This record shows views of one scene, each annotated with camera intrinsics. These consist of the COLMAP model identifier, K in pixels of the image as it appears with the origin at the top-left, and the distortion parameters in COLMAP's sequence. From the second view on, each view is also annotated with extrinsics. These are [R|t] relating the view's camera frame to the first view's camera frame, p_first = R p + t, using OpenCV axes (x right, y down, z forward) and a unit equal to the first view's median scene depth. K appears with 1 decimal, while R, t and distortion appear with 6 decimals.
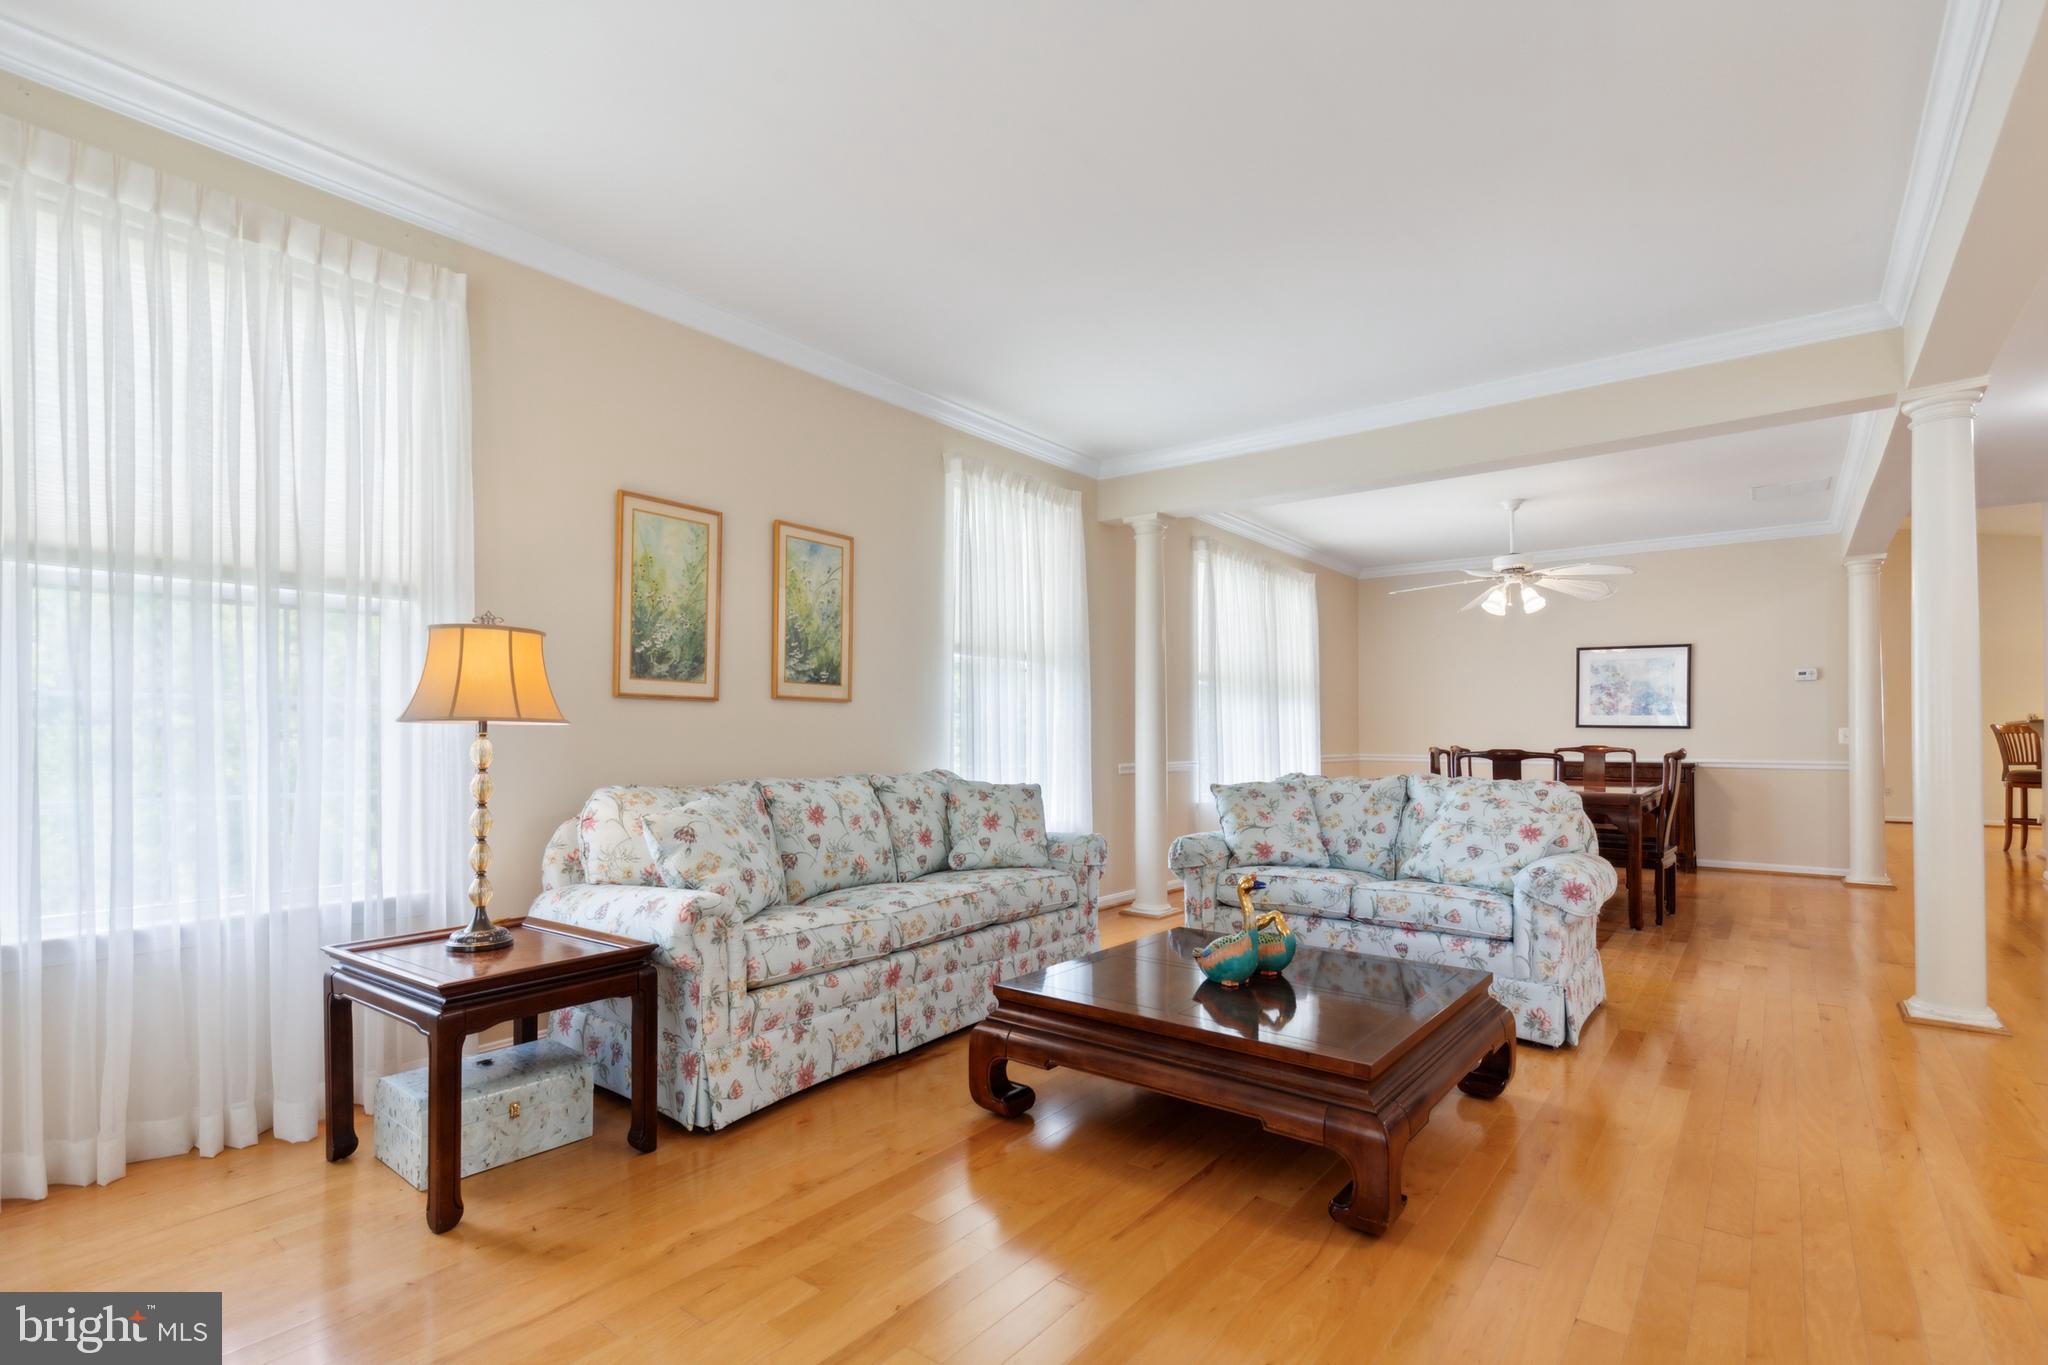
lens RADIAL K [[947.6, 0, 1053.3], [0, 947.6, 710.9], [0, 0, 1]] dist [0.001051, 0.000171]
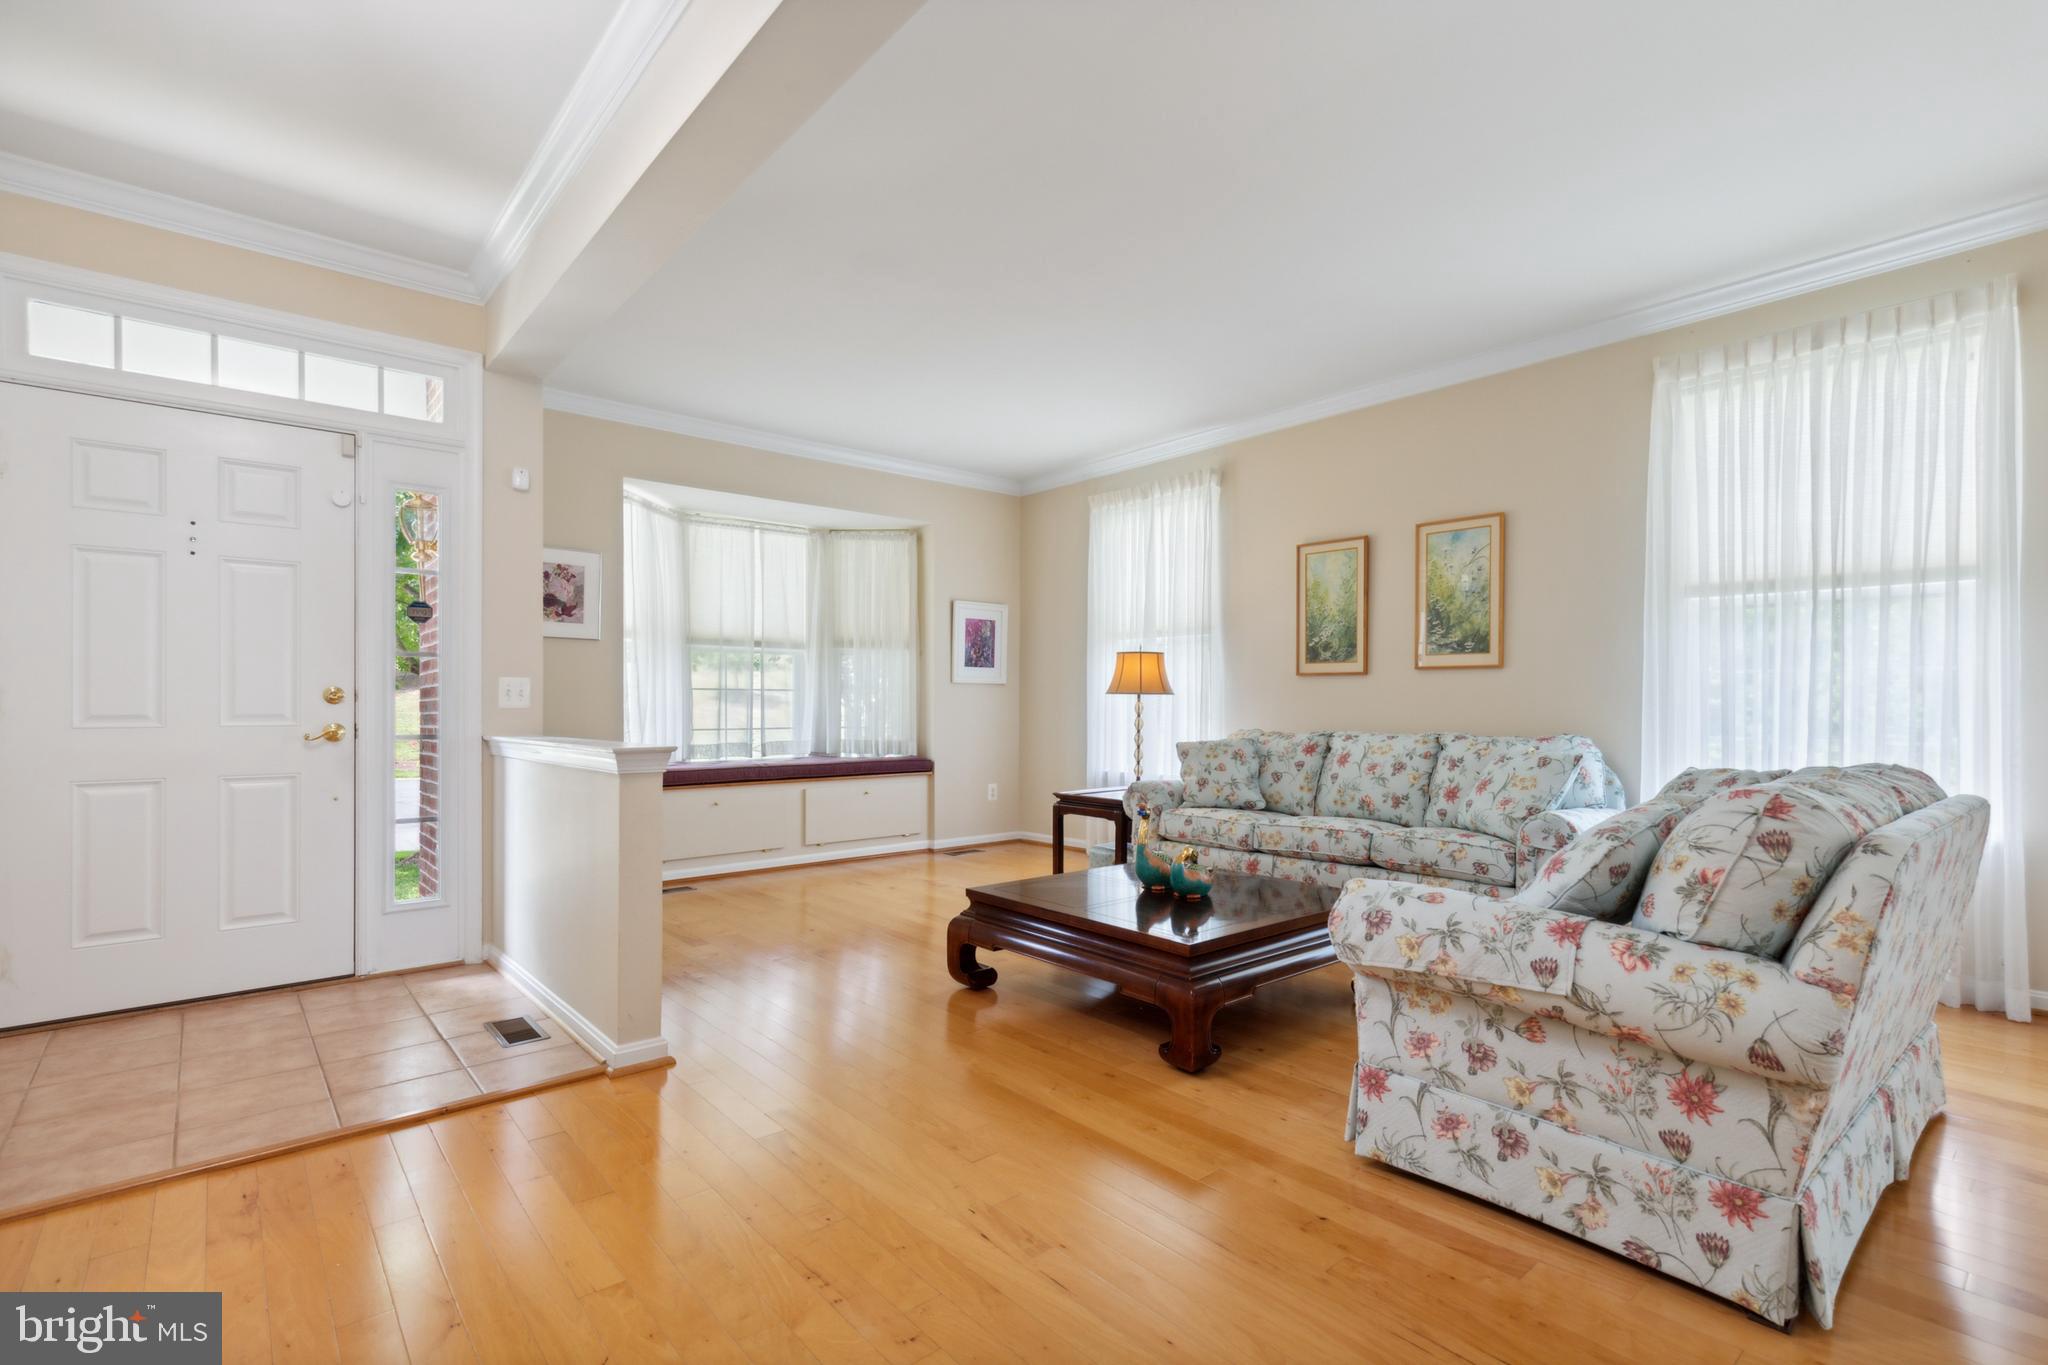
lens RADIAL K [[947.6, 0, 1053.3], [0, 947.6, 710.9], [0, 0, 1]] dist [0.001051, 0.000171]
pose [[-0.187682, 0.007821, -0.982199, 1.086726], [0.028446, 0.999592, 0.002524, 0.026355], [0.981818, -0.027466, -0.187828, 0.820636]]
